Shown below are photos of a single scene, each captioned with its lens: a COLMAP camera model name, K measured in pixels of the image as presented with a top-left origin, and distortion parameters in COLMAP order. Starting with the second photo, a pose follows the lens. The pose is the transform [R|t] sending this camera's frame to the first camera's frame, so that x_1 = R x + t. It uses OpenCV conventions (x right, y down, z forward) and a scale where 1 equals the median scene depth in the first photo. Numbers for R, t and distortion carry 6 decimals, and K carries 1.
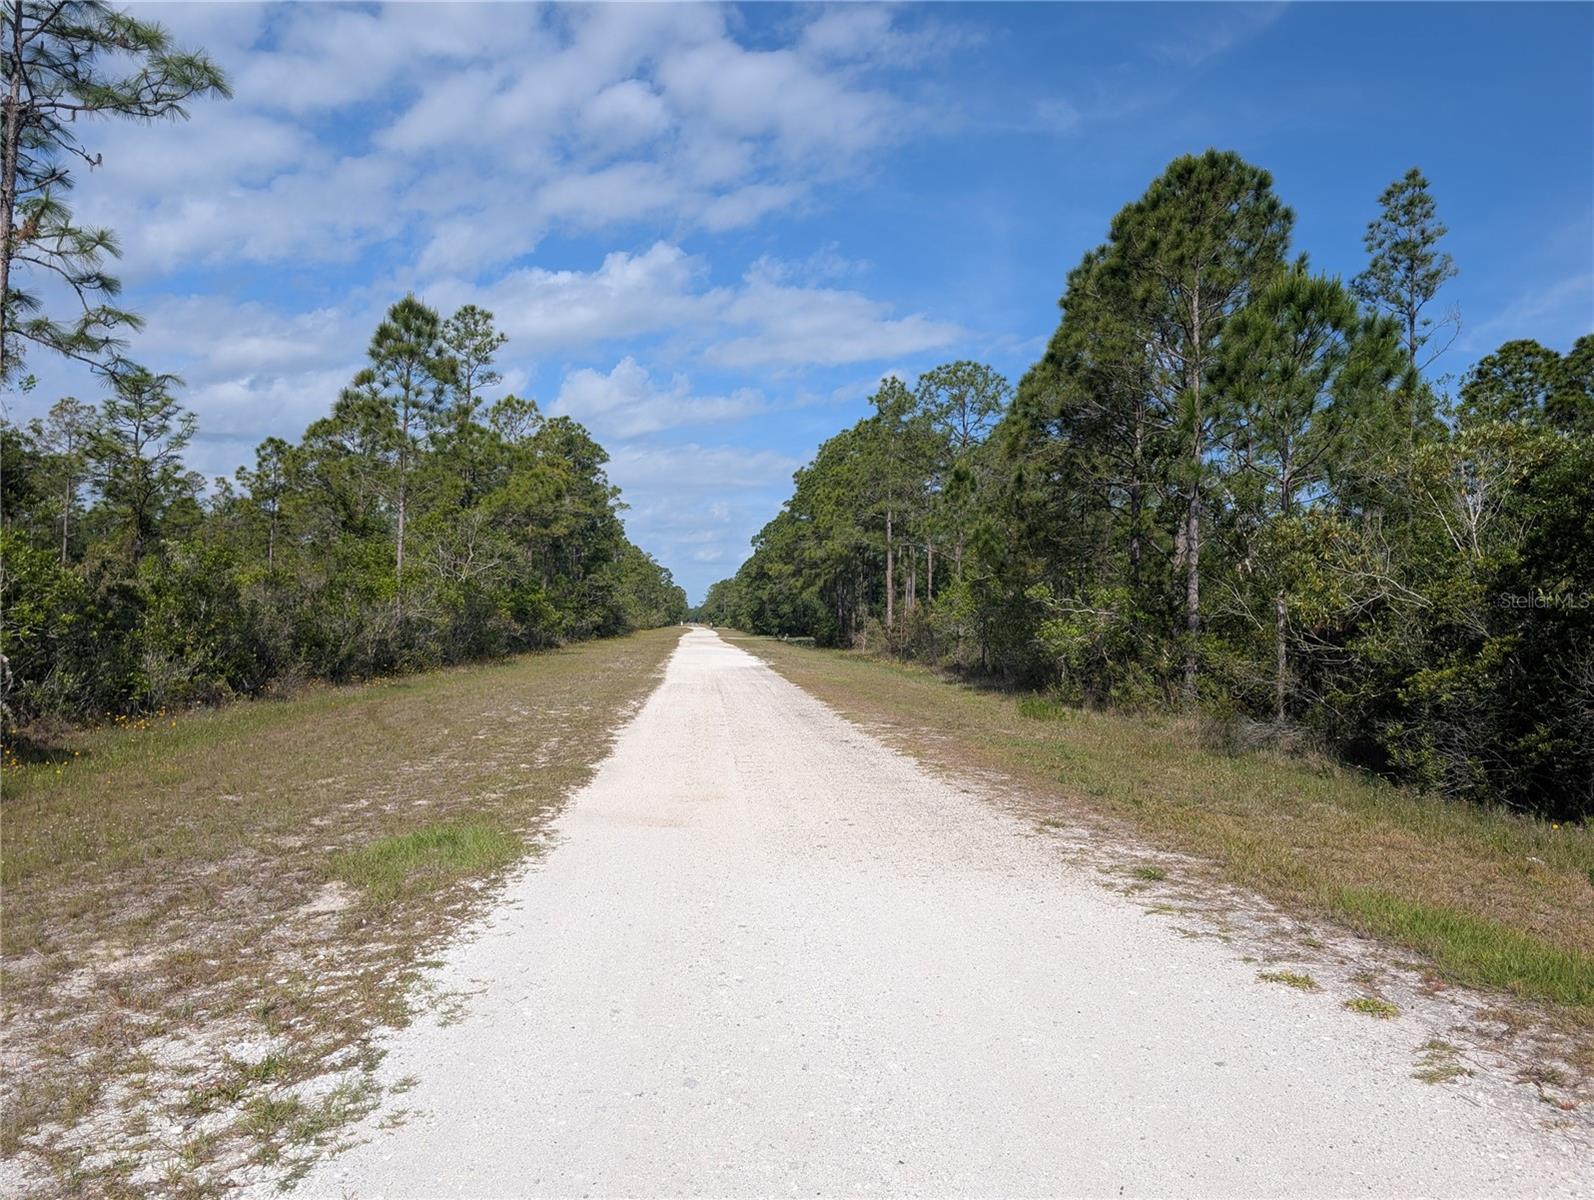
lens RADIAL K [[1152.4, 0, 797.0], [0, 1152.4, 600.0], [0, 0, 1]] dist [0.001074, 0.001204]
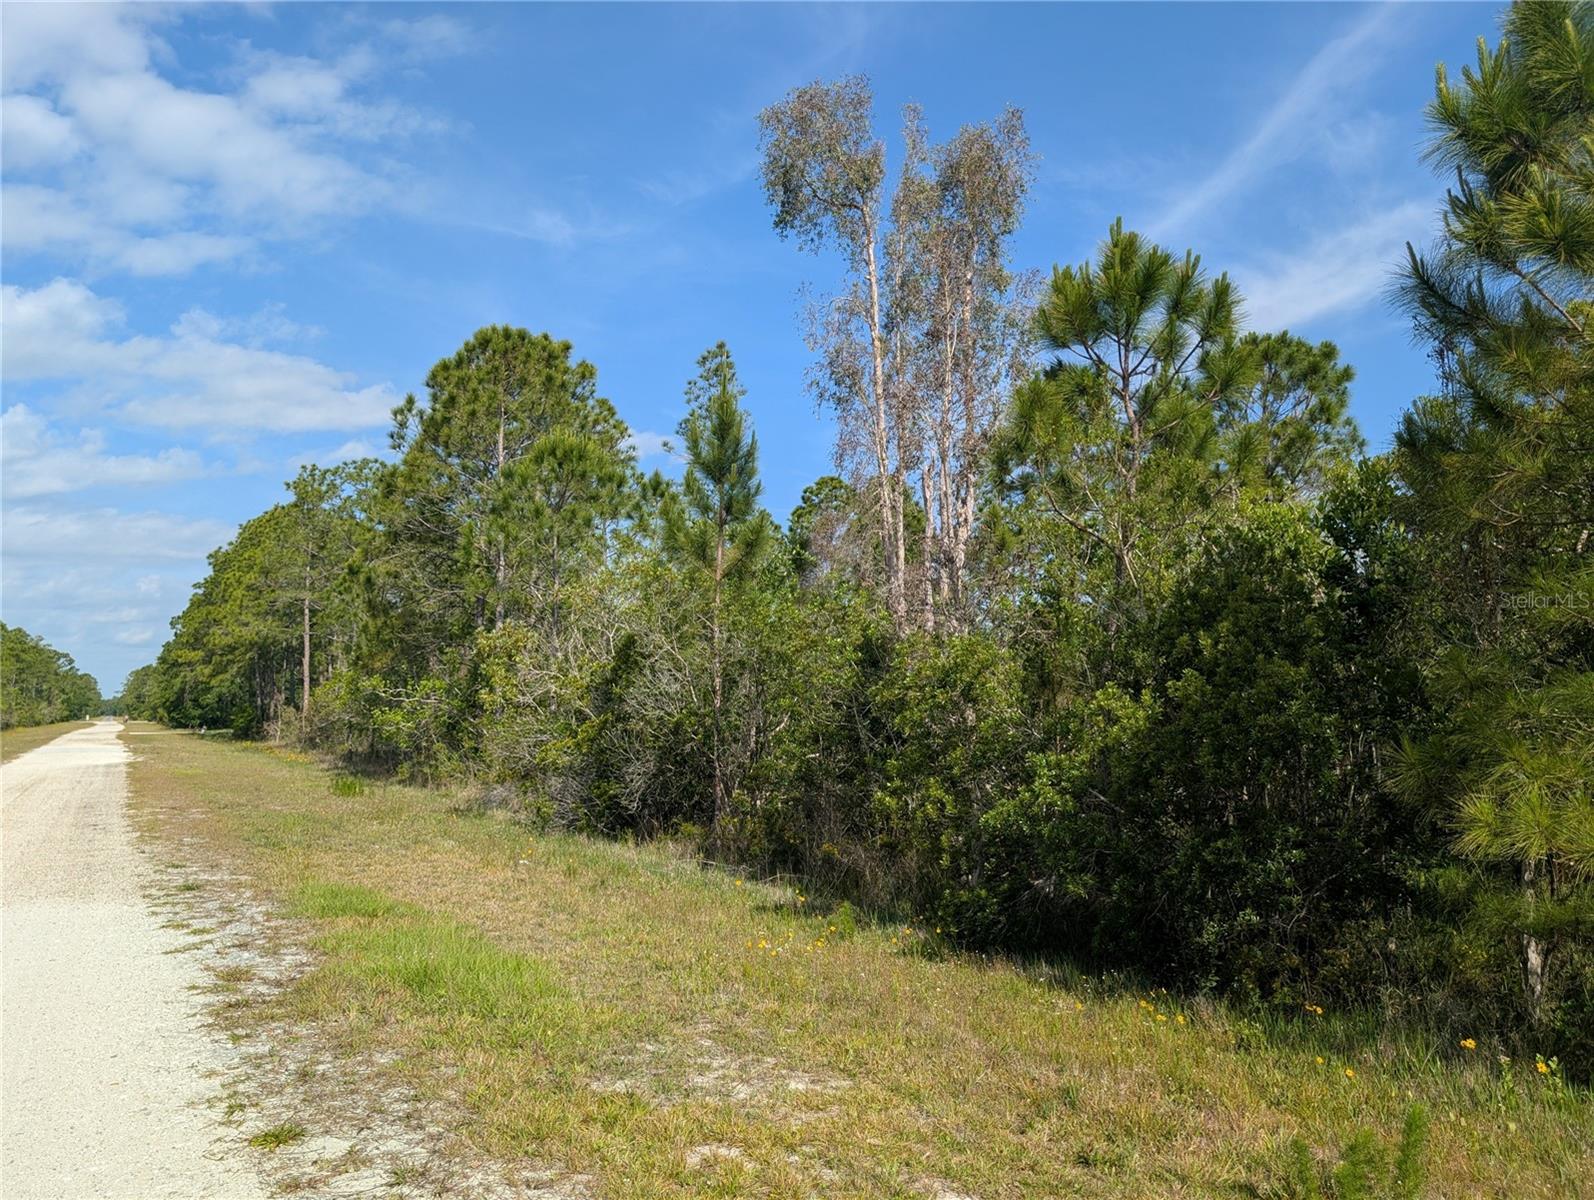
lens RADIAL K [[1184.9, 0, 797.0], [0, 1184.9, 600.0], [0, 0, 1]] dist [0.016557, -0.000333]
pose [[0.909555, 0.019563, 0.415124, 0.093225], [0.009939, 0.997582, -0.068789, -0.003596], [-0.415465, 0.066693, 0.907161, -0.213499]]
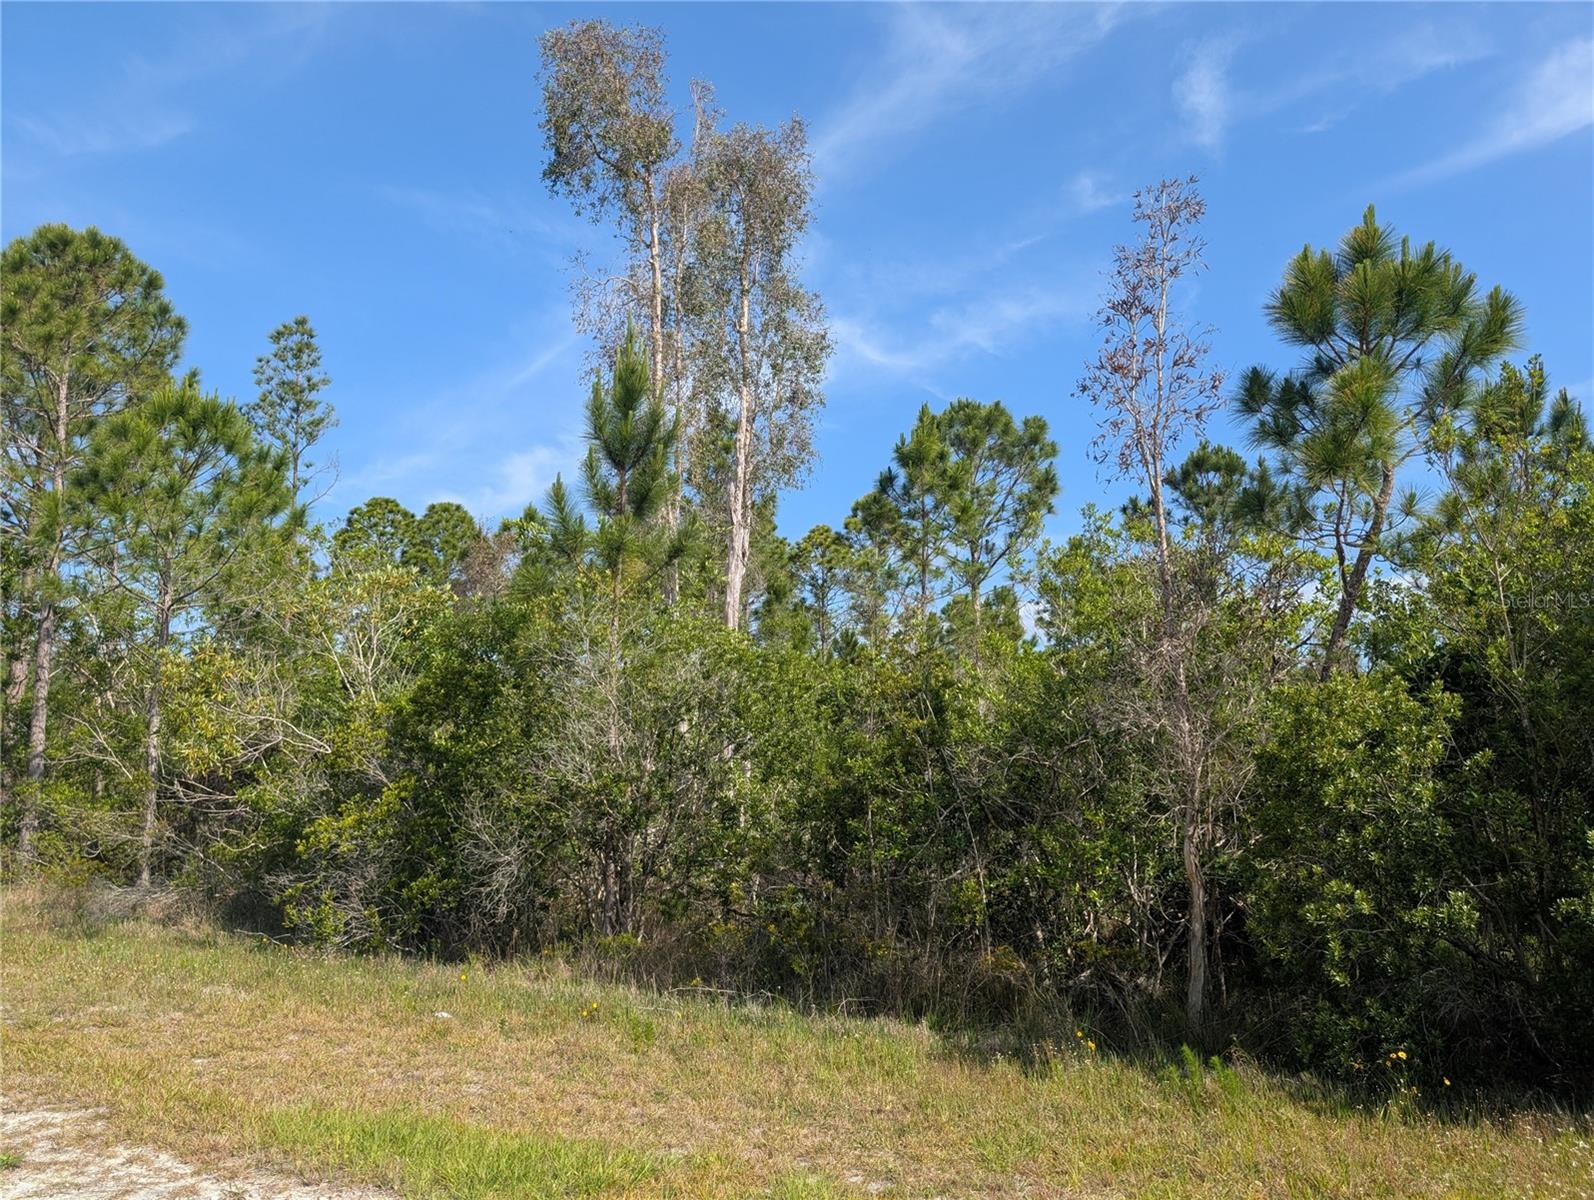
lens RADIAL K [[1136.5, 0, 844.6], [0, 1136.5, 615.6], [0, 0, 1]] dist [-0.003110, -0.008489]
pose [[0.573151, 0.081316, 0.815405, 0.003837], [0.001488, 0.994959, -0.100267, -0.004748], [-0.819448, 0.058681, 0.570141, 0.038401]]
